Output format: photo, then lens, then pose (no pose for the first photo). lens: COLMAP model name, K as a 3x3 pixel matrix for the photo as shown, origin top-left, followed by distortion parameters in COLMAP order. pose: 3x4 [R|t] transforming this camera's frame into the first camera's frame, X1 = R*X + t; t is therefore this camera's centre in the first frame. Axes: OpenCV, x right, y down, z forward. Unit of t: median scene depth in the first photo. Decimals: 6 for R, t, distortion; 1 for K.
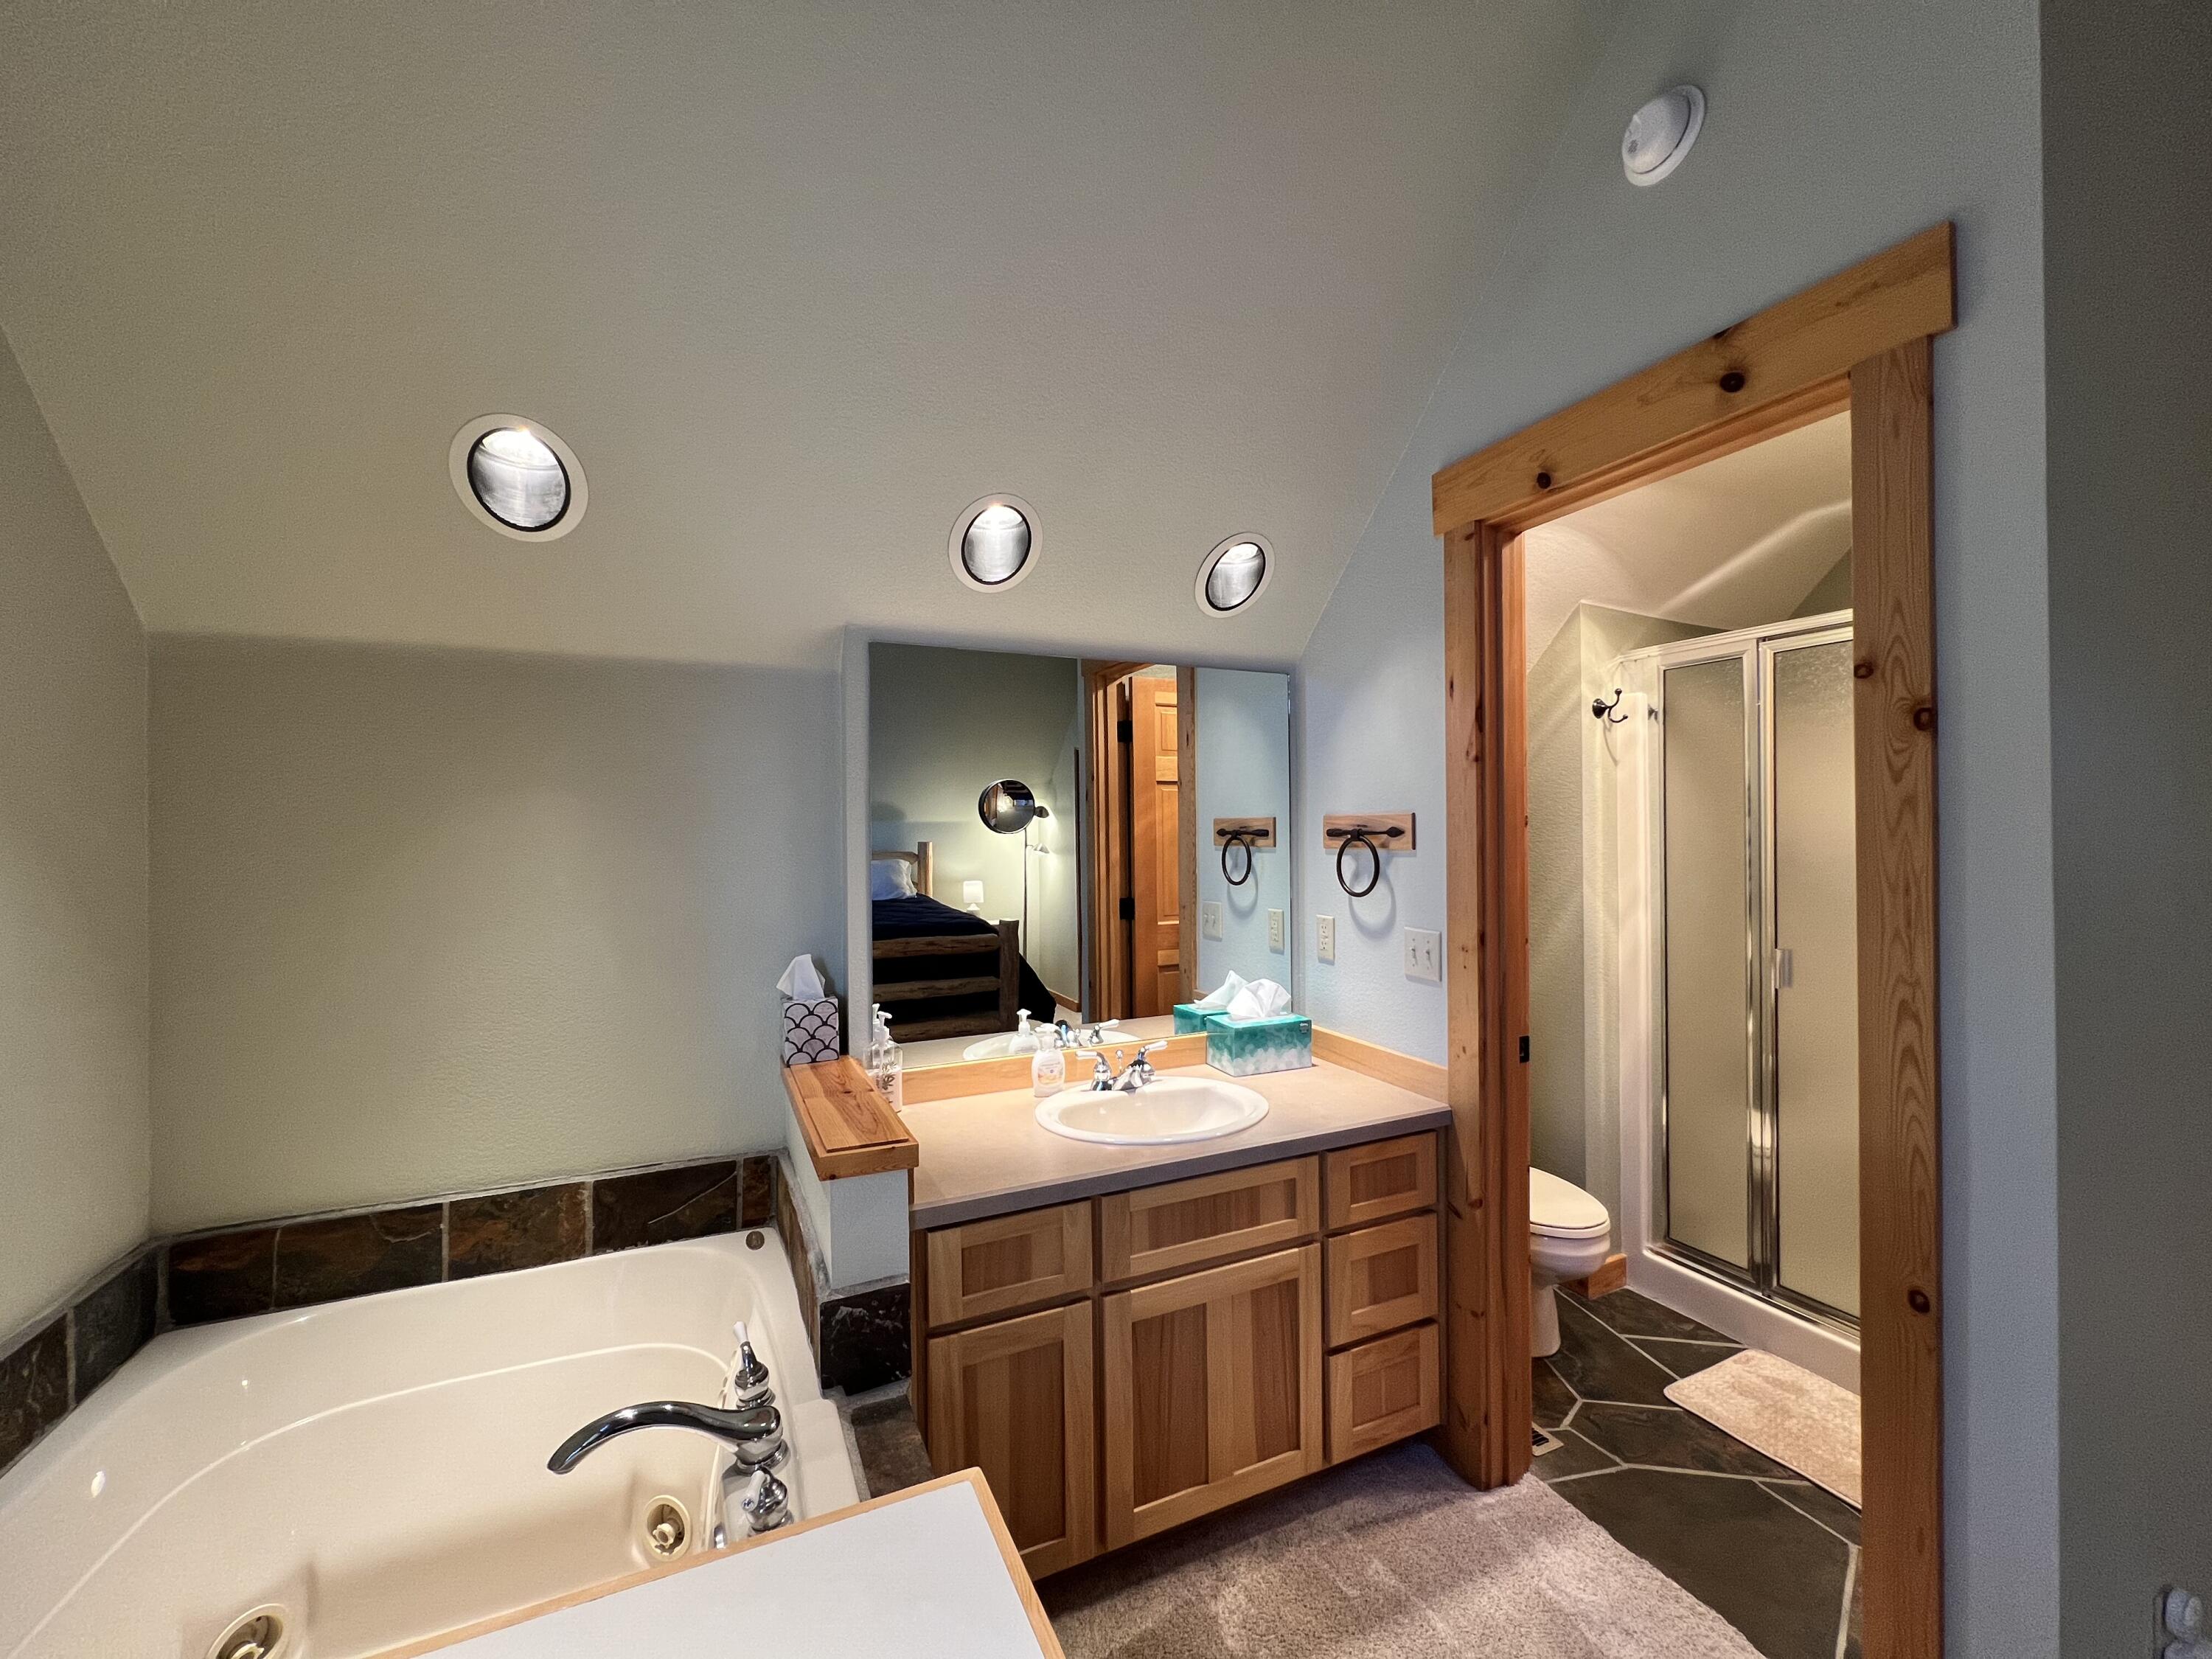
lens RADIAL K [[887.1, 0, 1105.1], [0, 887.1, 829.1], [0, 0, 1]] dist [-0.007098, 0.001540]
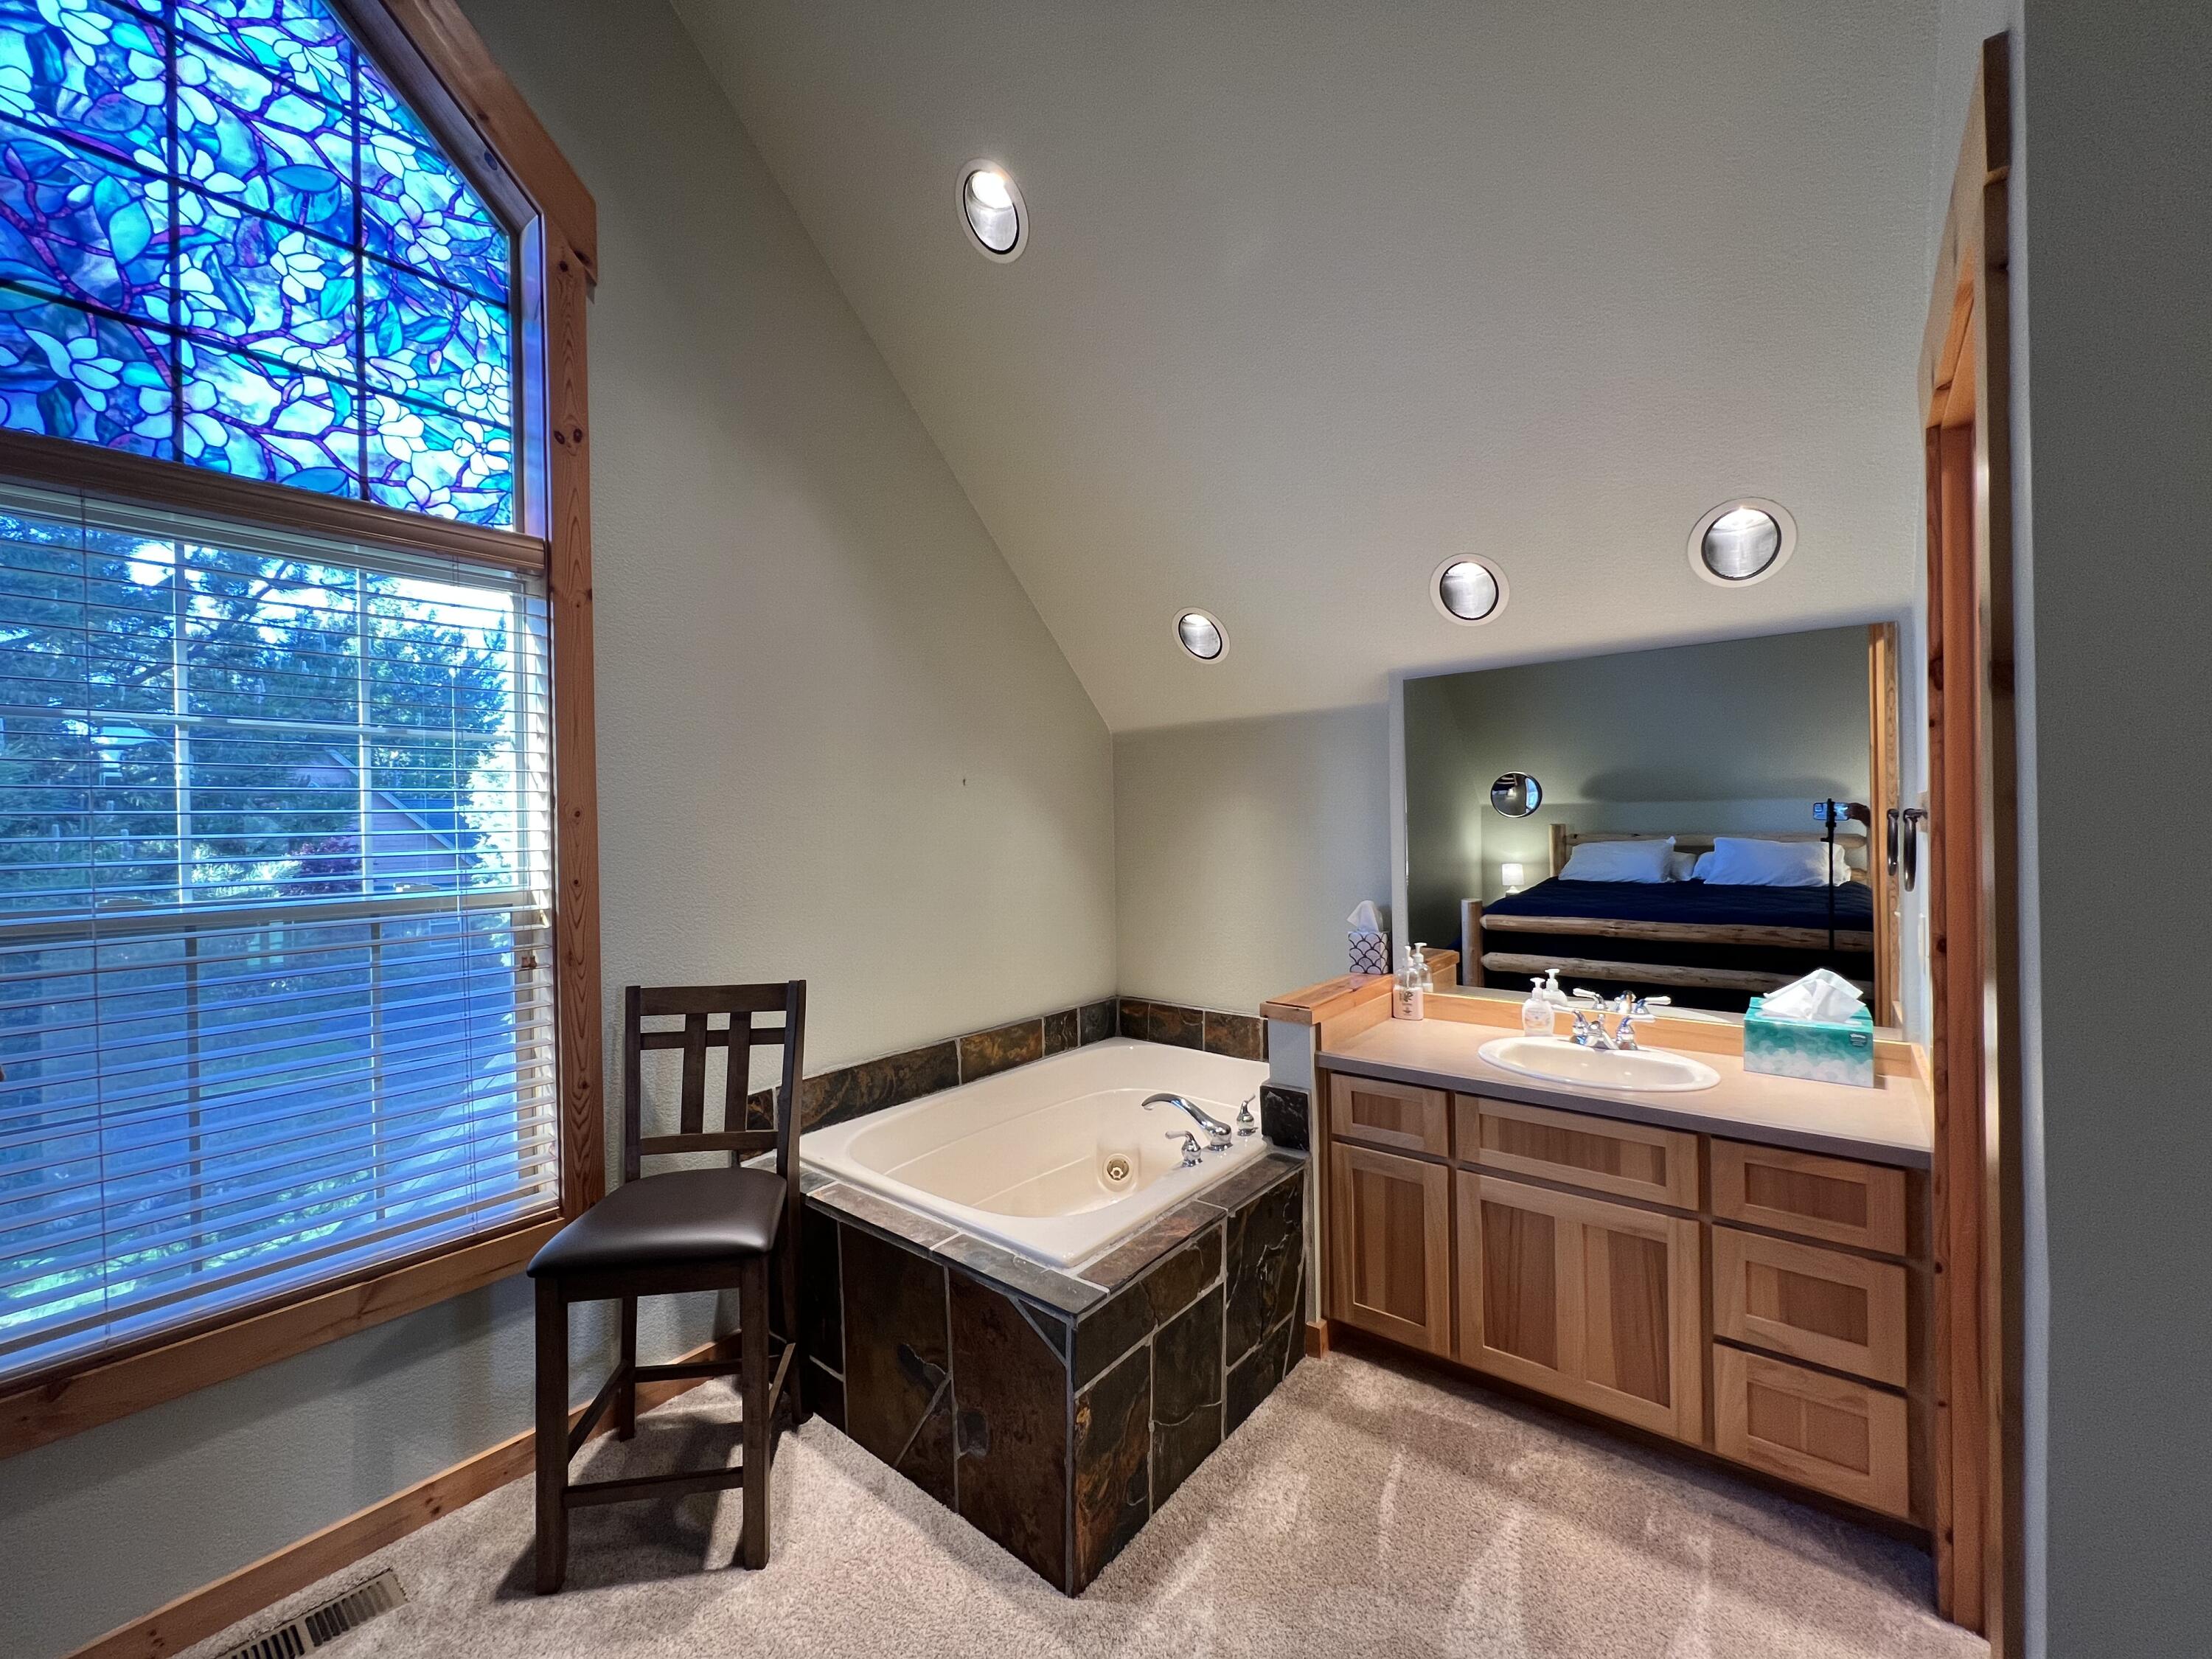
lens RADIAL K [[887.1, 0, 1105.8], [0, 887.1, 824.4], [0, 0, 1]] dist [-0.007098, 0.001540]
pose [[0.442484, 0.000731, -0.896776, 0.870288], [0.015787, 0.999838, 0.008604, -0.004896], [0.896637, -0.017964, 0.442401, -0.041723]]
